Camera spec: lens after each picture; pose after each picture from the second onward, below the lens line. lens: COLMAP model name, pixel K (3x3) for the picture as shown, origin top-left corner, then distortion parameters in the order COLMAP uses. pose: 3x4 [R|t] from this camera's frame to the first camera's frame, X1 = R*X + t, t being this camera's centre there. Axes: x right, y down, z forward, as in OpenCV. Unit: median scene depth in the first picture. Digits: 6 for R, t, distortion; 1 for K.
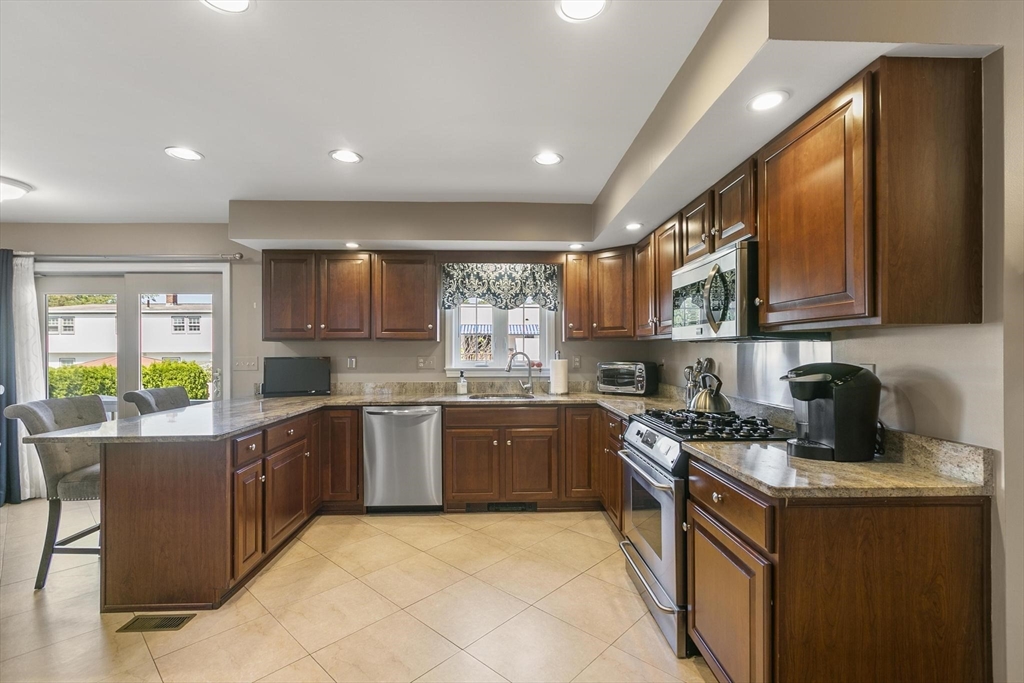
lens RADIAL K [[455.7, 0, 514.3], [0, 455.7, 345.4], [0, 0, 1]] dist [0.001138, -0.000723]
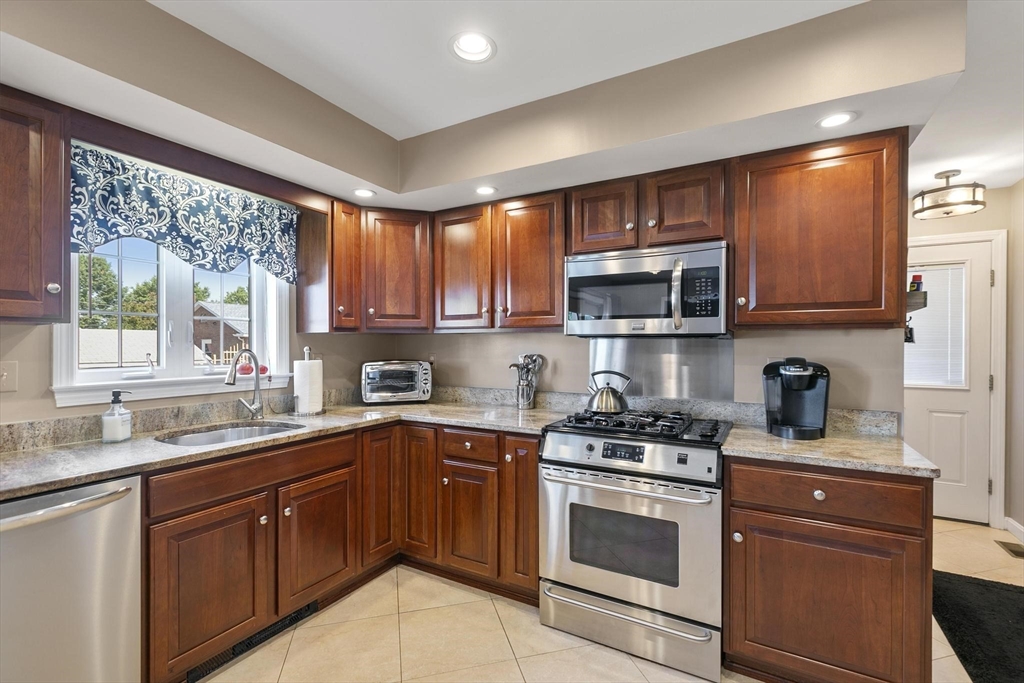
lens RADIAL K [[455.7, 0, 514.3], [0, 455.7, 345.4], [0, 0, 1]] dist [0.001138, -0.000723]
pose [[0.524696, 0.001533, 0.851288, -0.293859], [-0.011018, 0.999927, 0.004990, 0.003131], [-0.851218, -0.011998, 0.524675, 0.405485]]
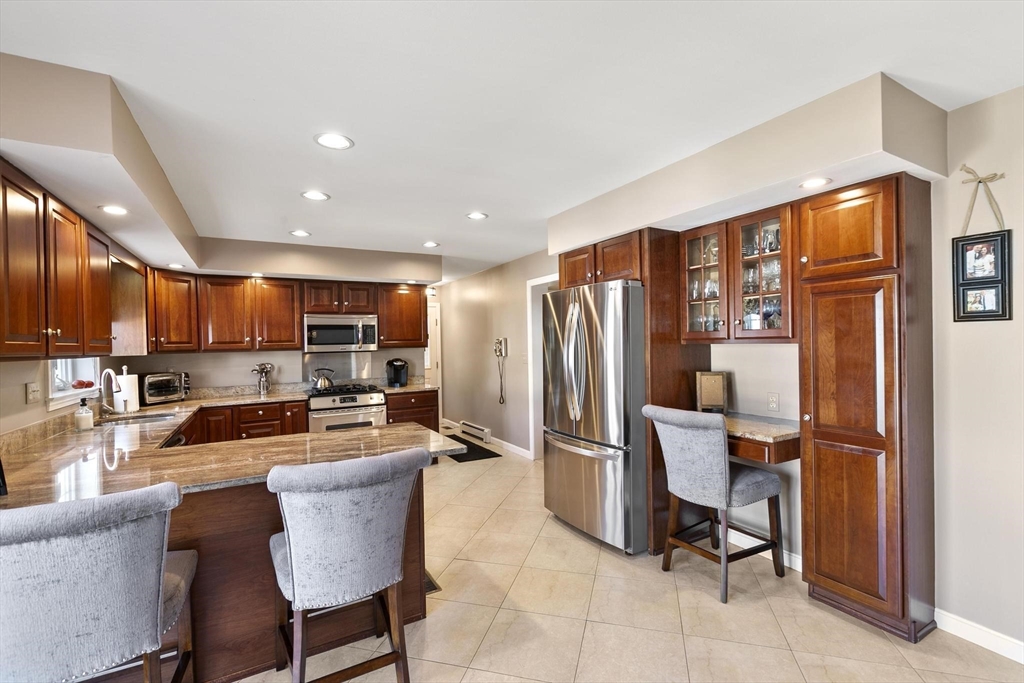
lens RADIAL K [[455.7, 0, 514.3], [0, 455.7, 345.4], [0, 0, 1]] dist [0.001138, -0.000723]
pose [[-0.455871, 0.008180, 0.890008, -1.063295], [0.016368, 0.999866, -0.000806, -0.015728], [-0.889896, 0.014200, -0.455943, 0.707505]]
